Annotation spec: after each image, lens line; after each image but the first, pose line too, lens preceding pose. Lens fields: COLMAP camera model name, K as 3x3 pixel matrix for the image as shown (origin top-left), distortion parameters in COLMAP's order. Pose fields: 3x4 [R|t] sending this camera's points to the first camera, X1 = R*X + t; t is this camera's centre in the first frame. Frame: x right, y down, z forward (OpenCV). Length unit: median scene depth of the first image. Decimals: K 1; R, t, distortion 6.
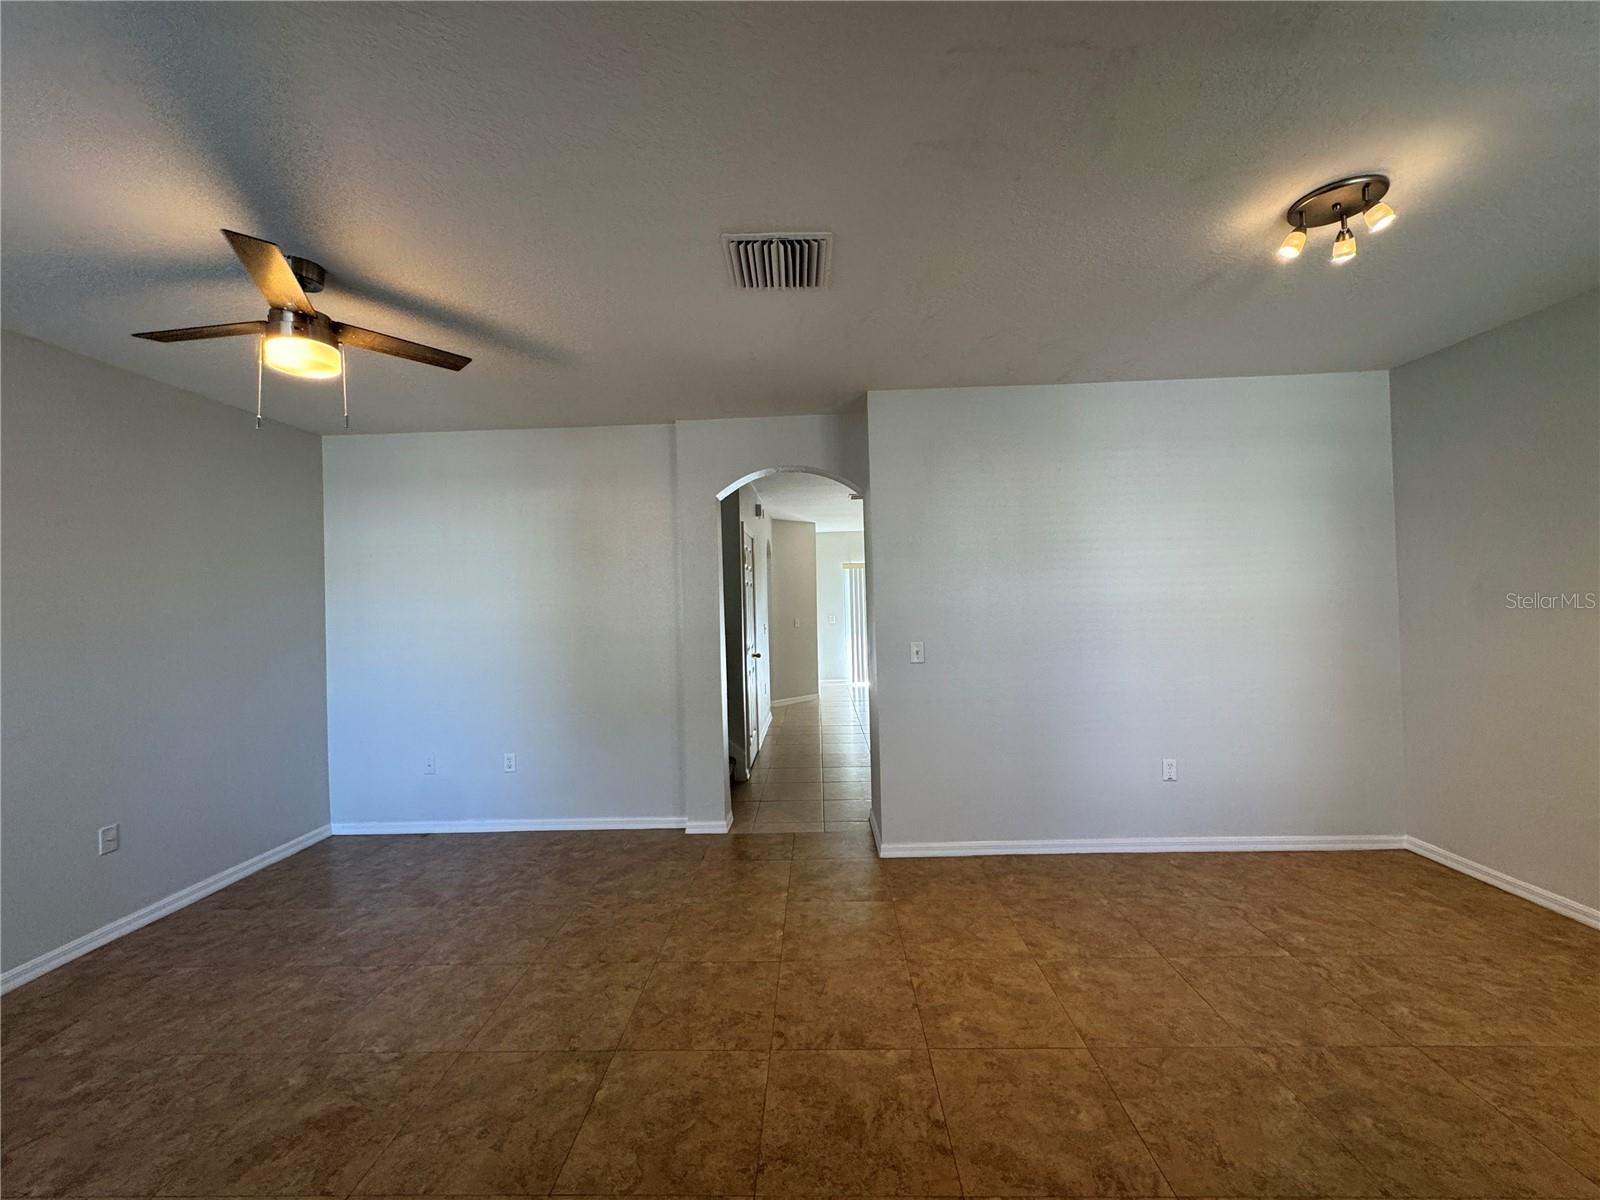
lens RADIAL K [[635.0, 0, 800.4], [0, 635.0, 602.1], [0, 0, 1]] dist [-0.003591, -0.000569]
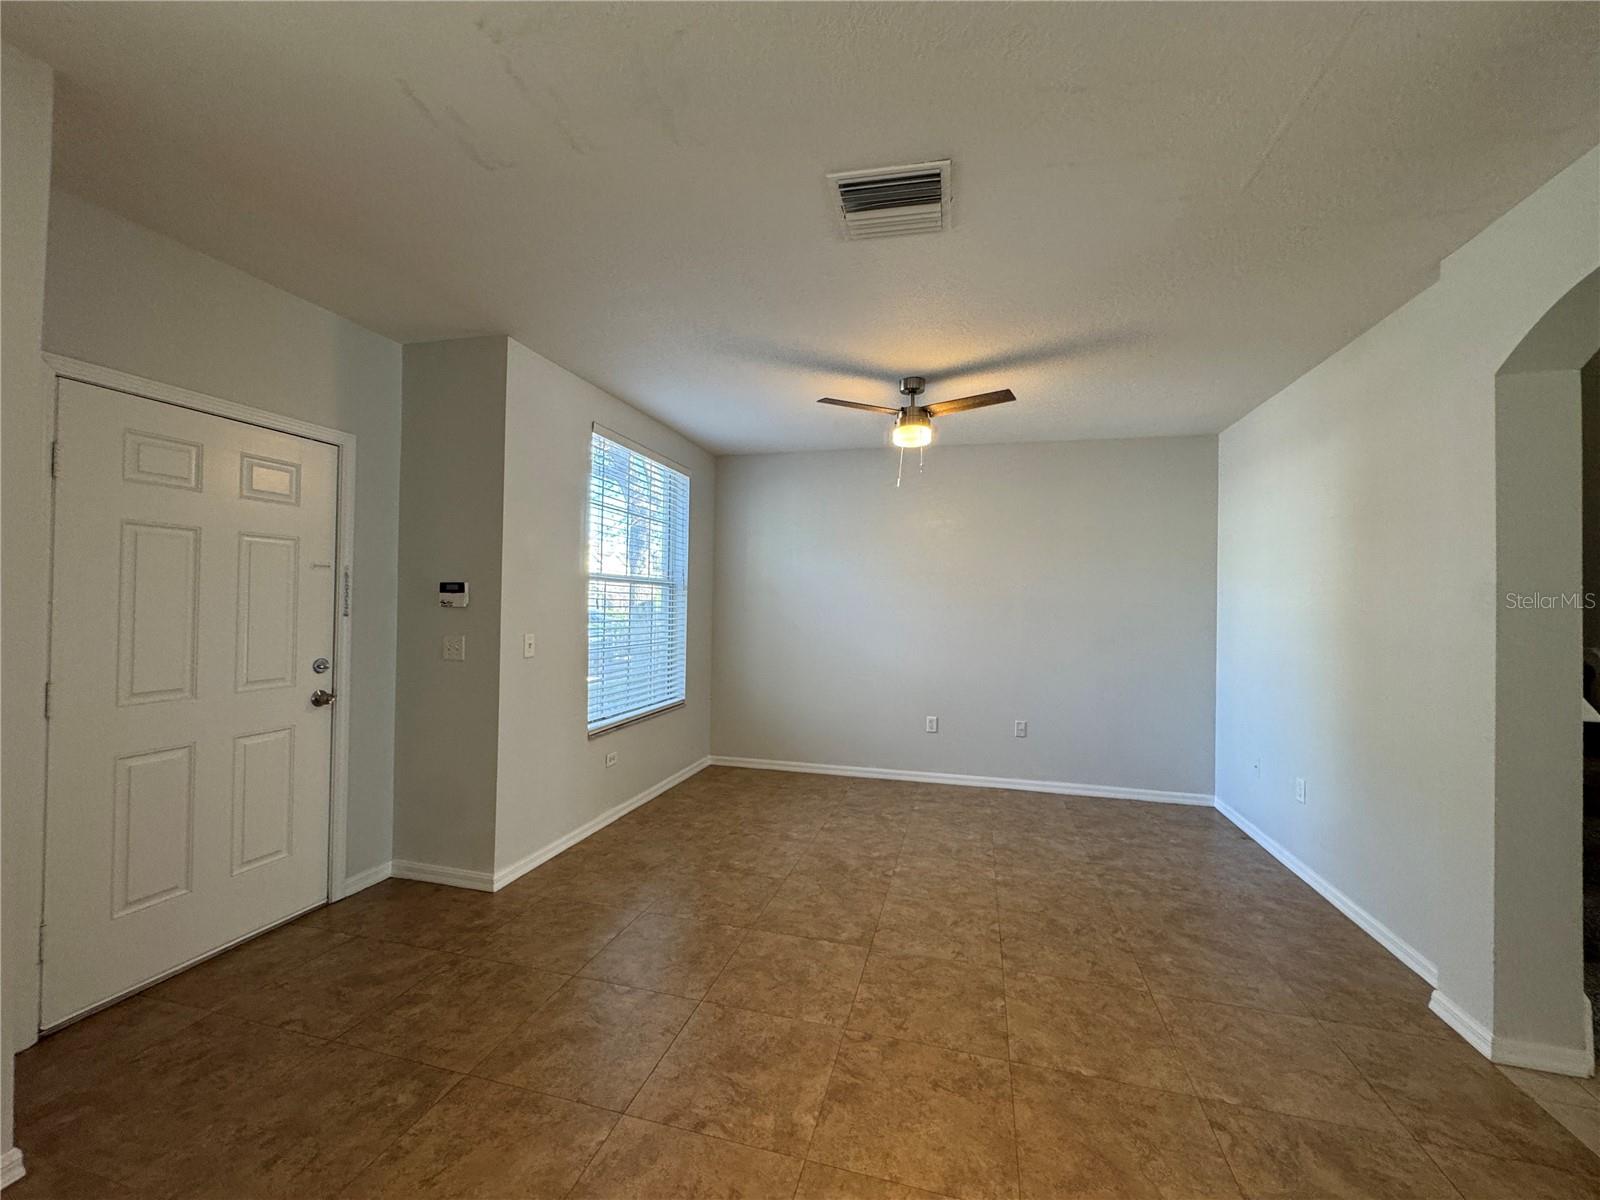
lens RADIAL K [[635.0, 0, 800.5], [0, 635.0, 593.1], [0, 0, 1]] dist [-0.003591, -0.000569]
pose [[-0.234412, 0.007902, -0.972105, 0.837738], [-0.012208, 0.999864, 0.011071, 0.007612], [0.972061, 0.014463, -0.234284, 1.032578]]
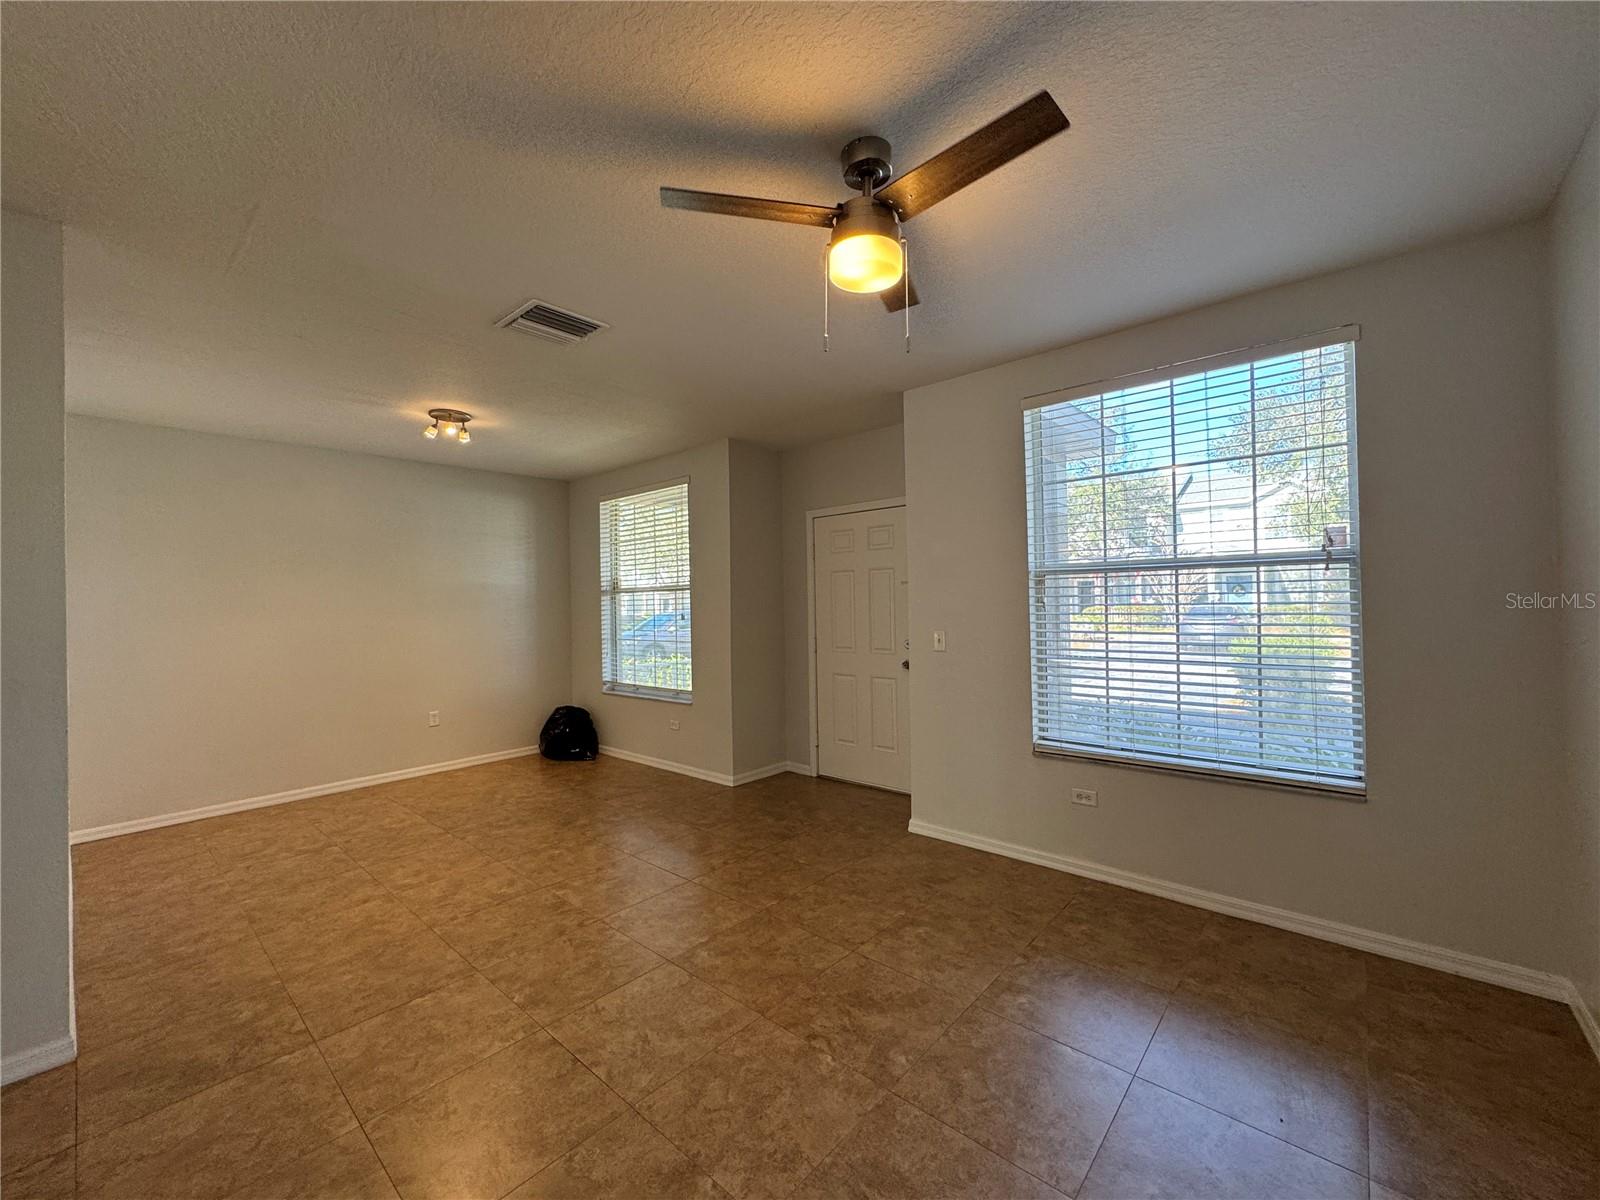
lens RADIAL K [[635.0, 0, 805.7], [0, 635.0, 598.6], [0, 0, 1]] dist [-0.003591, -0.000569]
pose [[-0.772446, 0.046432, 0.633381, -1.148473], [0.042578, 0.998866, -0.021298, 0.058335], [-0.633651, 0.010516, -0.773547, 1.577285]]
